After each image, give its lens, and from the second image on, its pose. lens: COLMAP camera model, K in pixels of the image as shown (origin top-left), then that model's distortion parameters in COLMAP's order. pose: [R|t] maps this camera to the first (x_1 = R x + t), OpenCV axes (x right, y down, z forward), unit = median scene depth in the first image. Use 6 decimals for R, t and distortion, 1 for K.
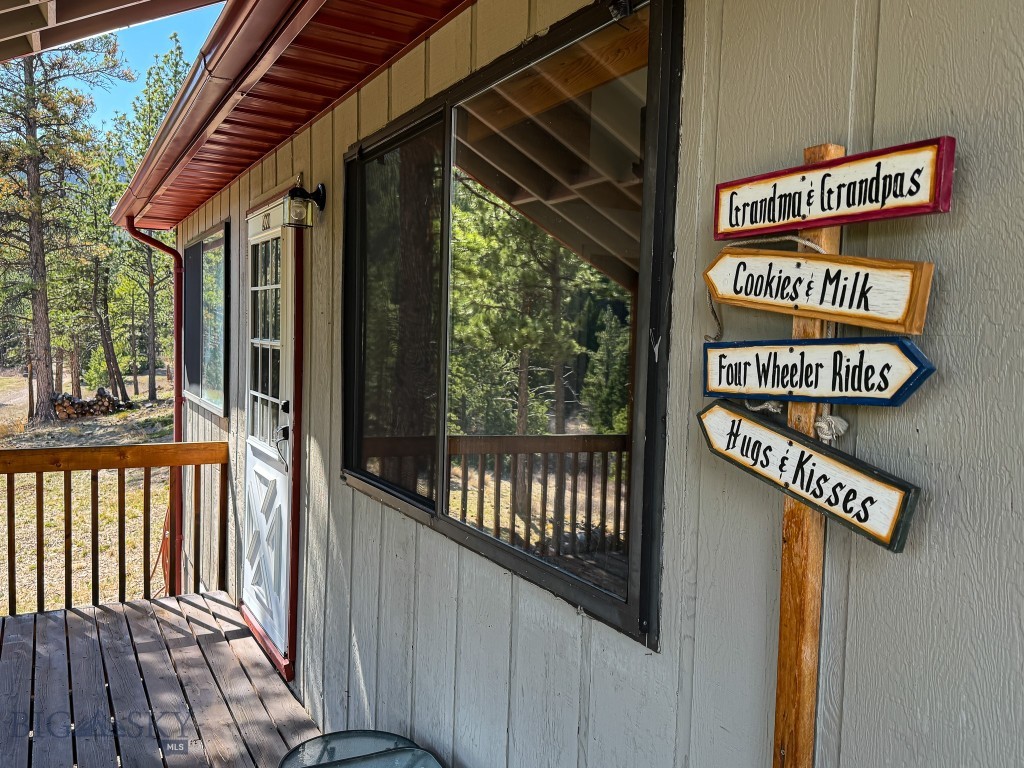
lens RADIAL K [[837.3, 0, 512.0], [0, 837.3, 384.0], [0, 0, 1]] dist [-0.000356, 0.000193]
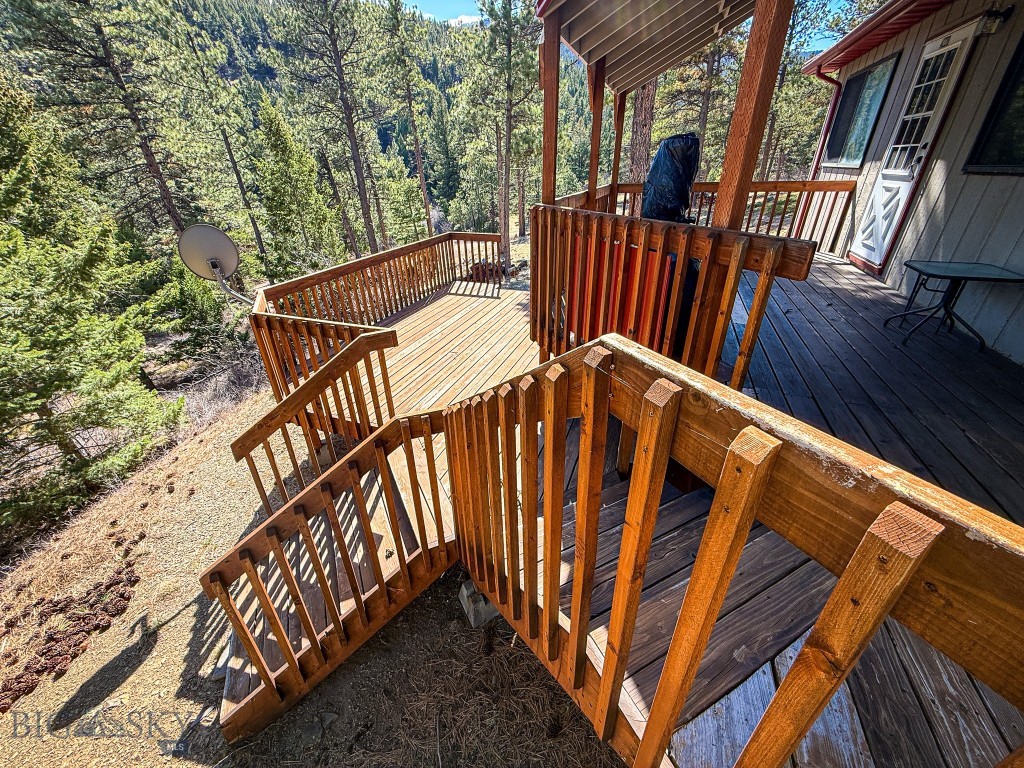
lens RADIAL K [[406.7, 0, 508.9], [0, 406.7, 385.1], [0, 0, 1]] dist [0.001173, -0.000472]
pose [[0.653055, 0.320437, -0.686178, -0.045026], [-0.001067, 0.906460, 0.422290, 0.125856], [0.757310, -0.275046, 0.592310, -0.529180]]
